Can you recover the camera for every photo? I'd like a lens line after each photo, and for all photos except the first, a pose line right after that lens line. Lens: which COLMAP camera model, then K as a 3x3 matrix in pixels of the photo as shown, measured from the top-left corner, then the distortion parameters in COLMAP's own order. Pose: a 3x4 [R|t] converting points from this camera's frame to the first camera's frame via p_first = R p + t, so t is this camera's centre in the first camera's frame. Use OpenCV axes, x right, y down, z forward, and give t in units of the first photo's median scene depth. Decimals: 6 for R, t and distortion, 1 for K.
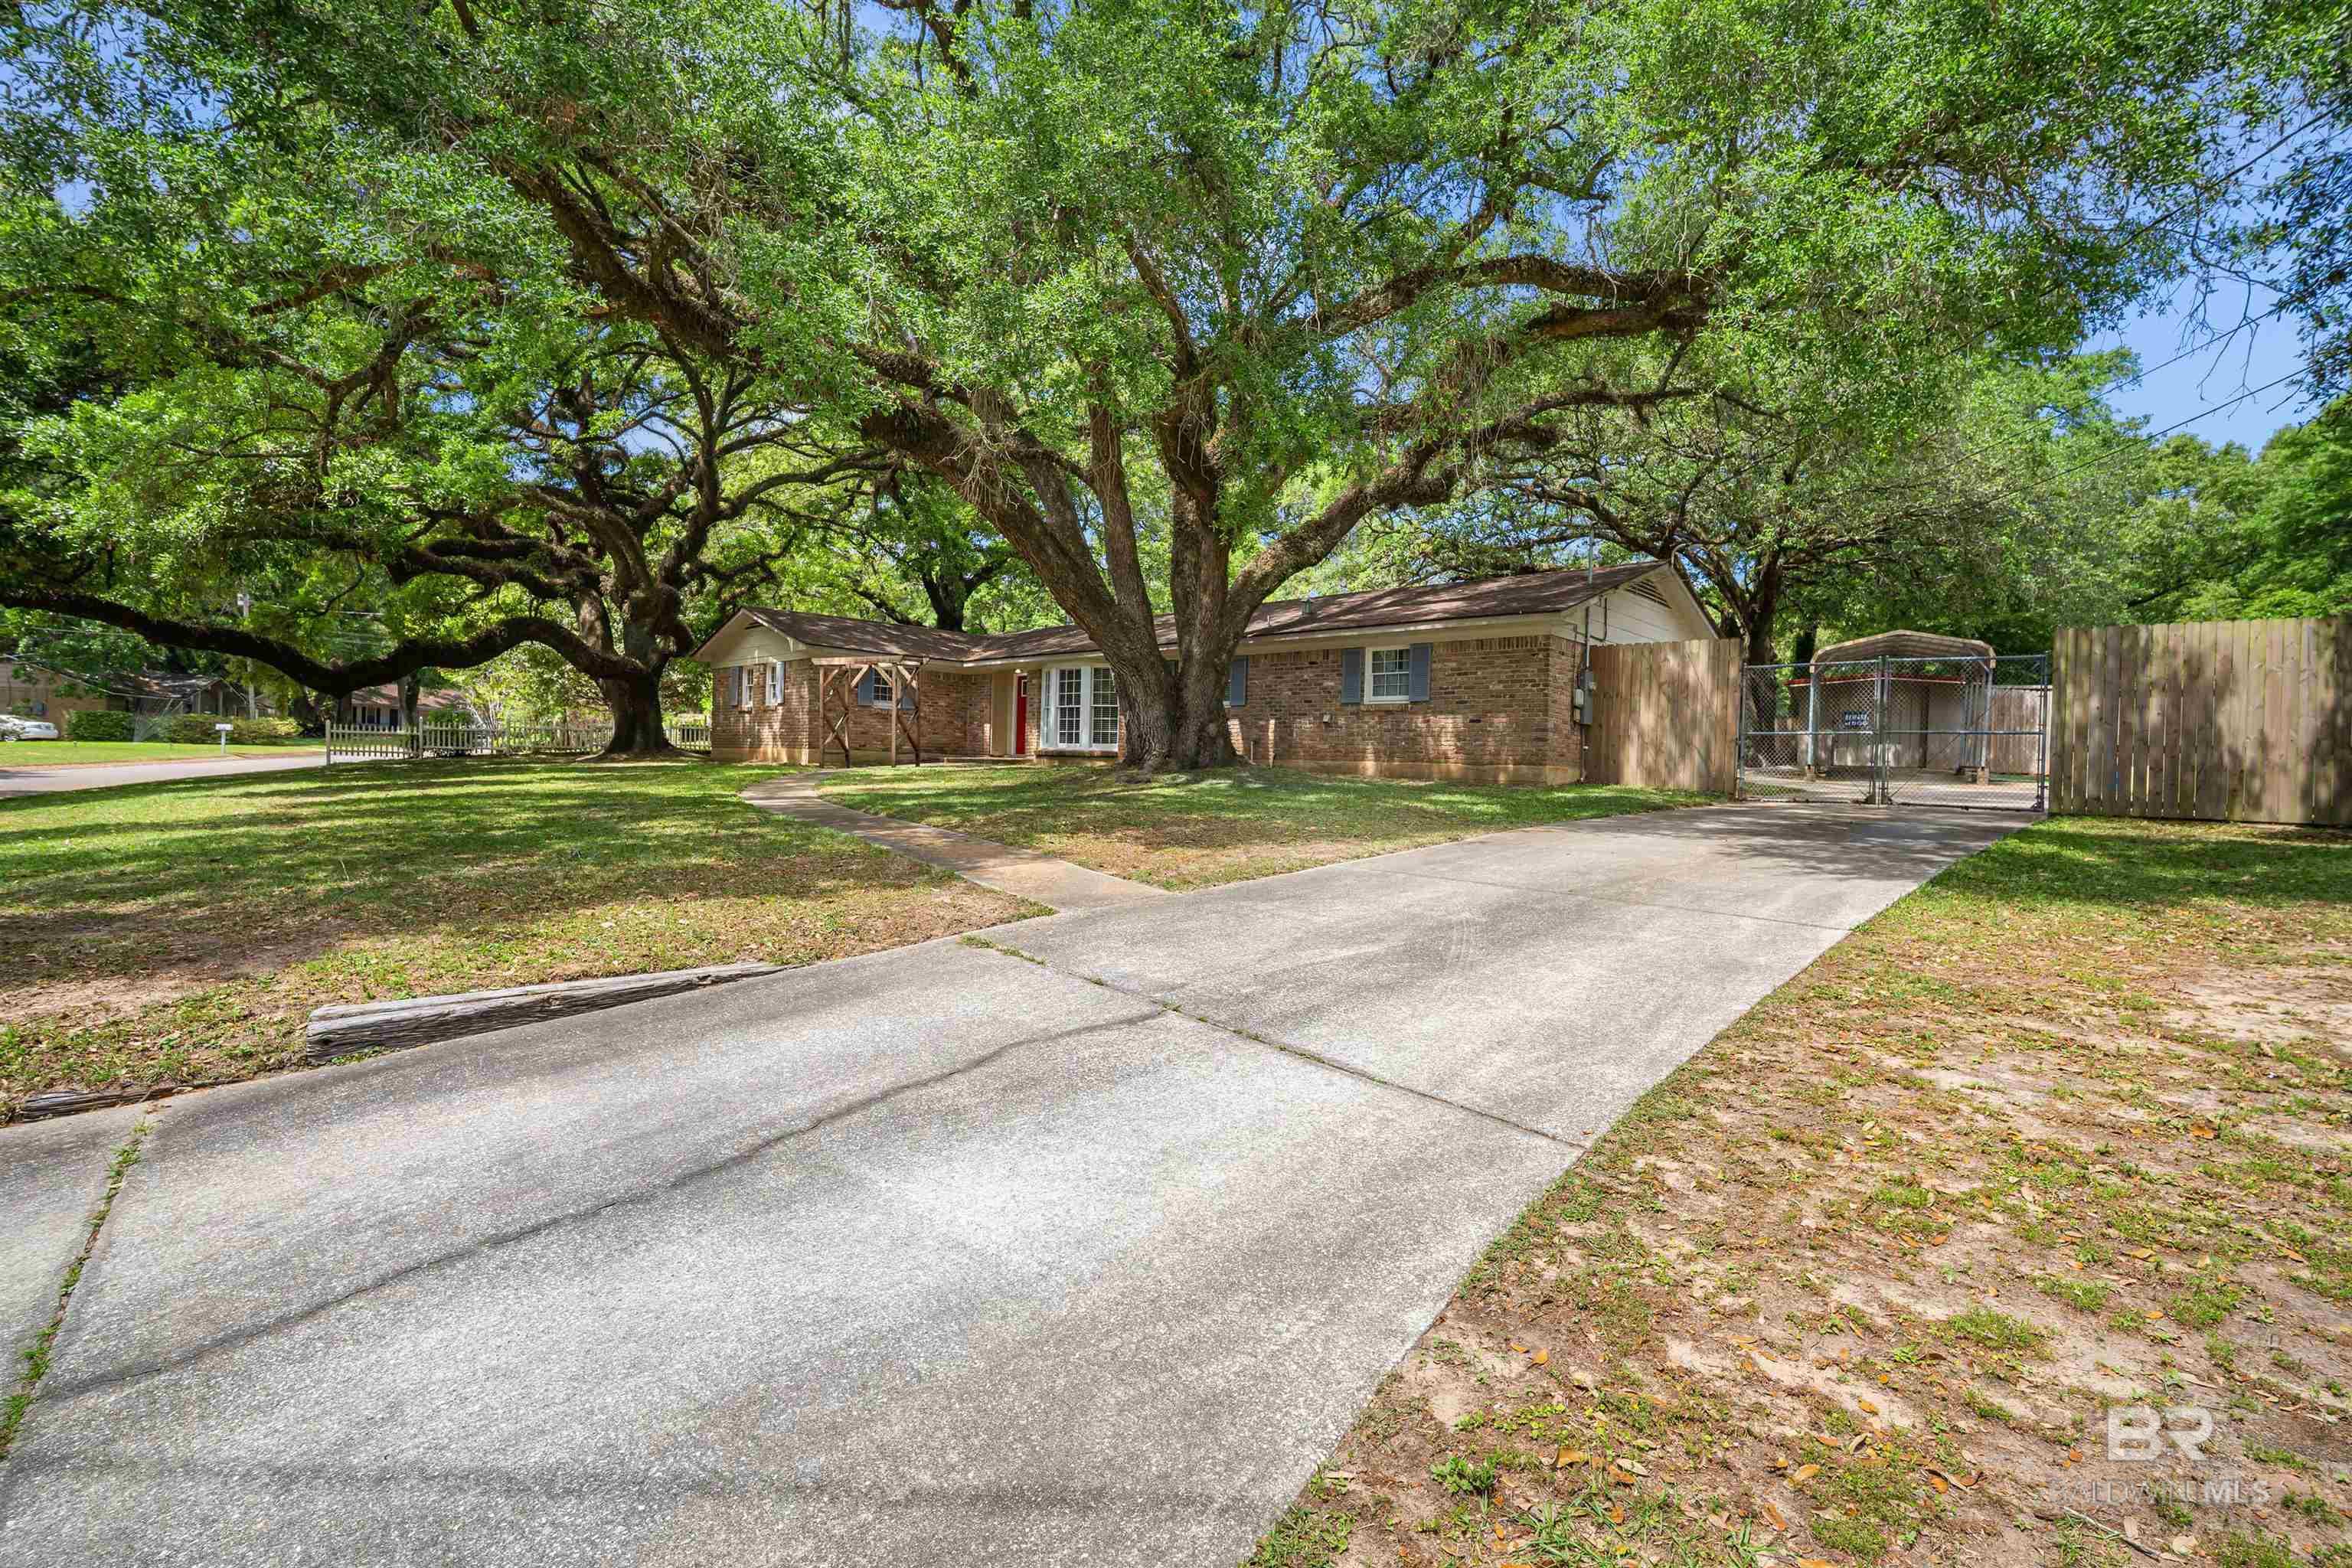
lens RADIAL K [[1028.0, 0, 1175.9], [0, 1028.0, 769.2], [0, 0, 1]] dist [-0.008687, 0.000681]
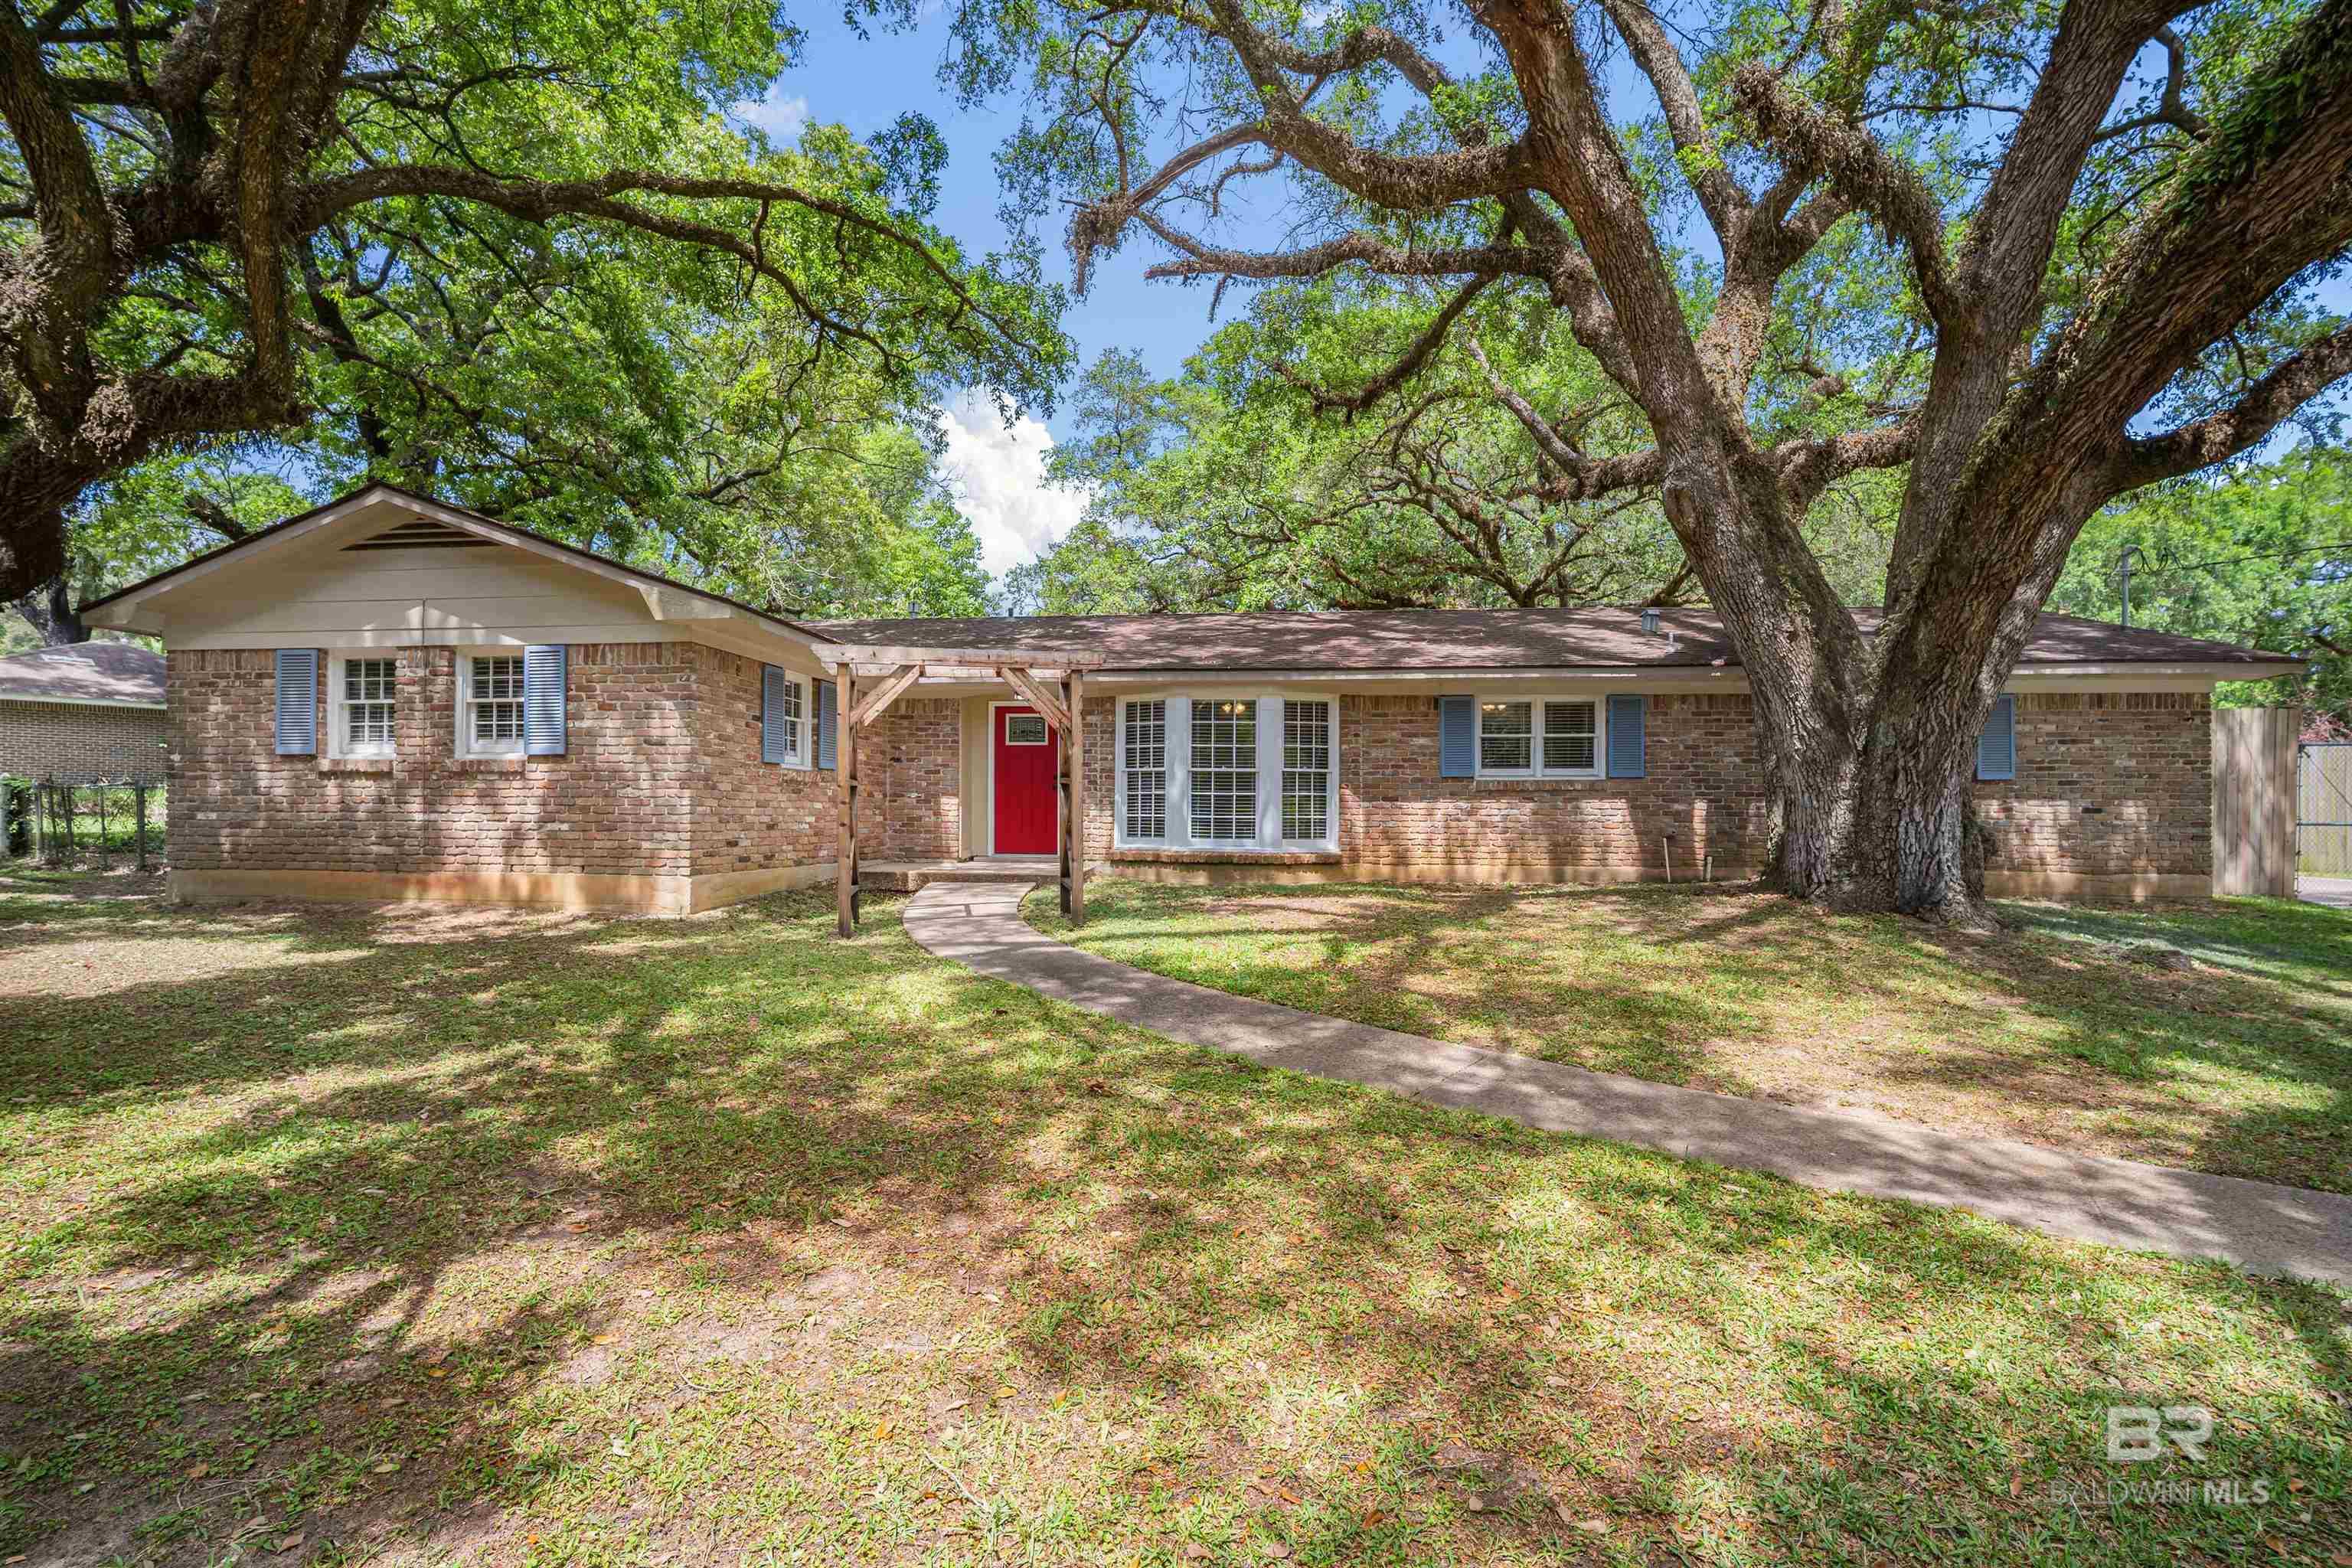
lens RADIAL K [[1028.0, 0, 1173.6], [0, 1028.0, 795.0], [0, 0, 1]] dist [-0.008687, 0.000681]
pose [[0.803996, -0.008644, 0.594572, -0.452298], [0.015332, 0.999863, -0.006197, -0.045860], [-0.594438, 0.014099, 0.804018, 0.595255]]
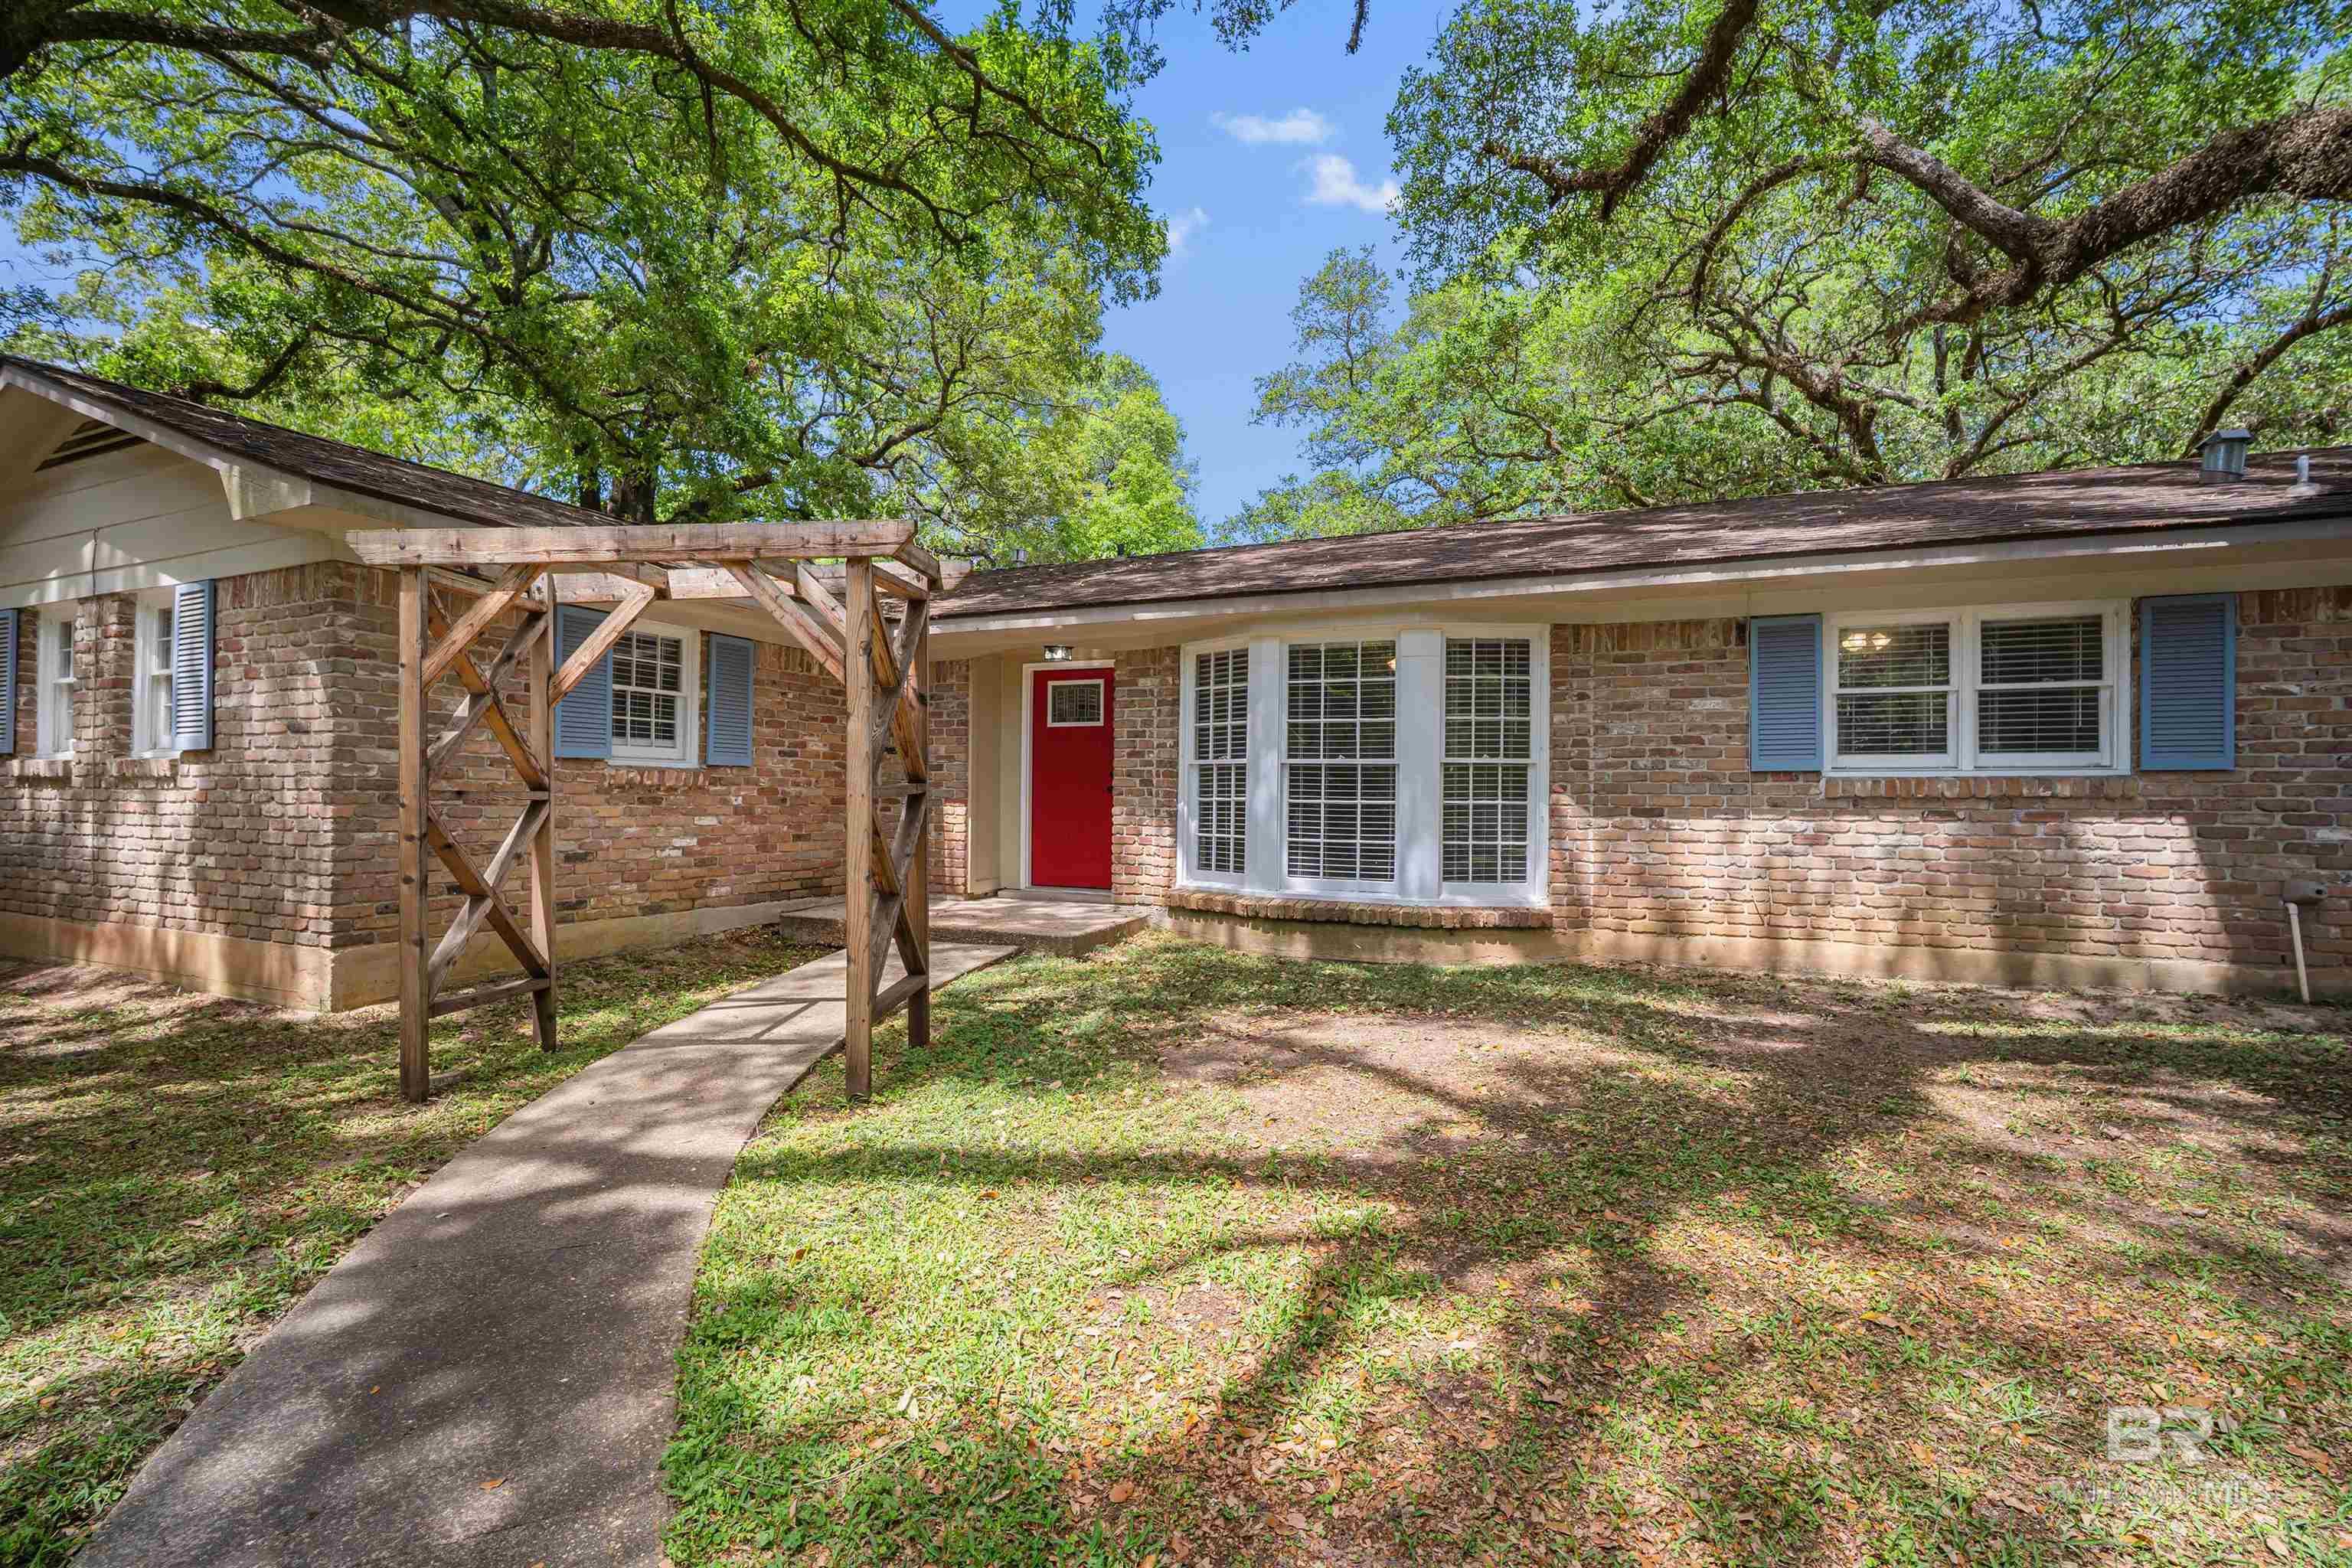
lens RADIAL K [[1028.0, 0, 1182.4], [0, 1028.0, 782.3], [0, 0, 1]] dist [-0.008687, 0.000681]
pose [[0.939434, -0.011170, 0.342547, -0.262077], [0.015702, 0.999822, -0.010461, -0.053114], [-0.342369, 0.015206, 0.939442, 0.734211]]
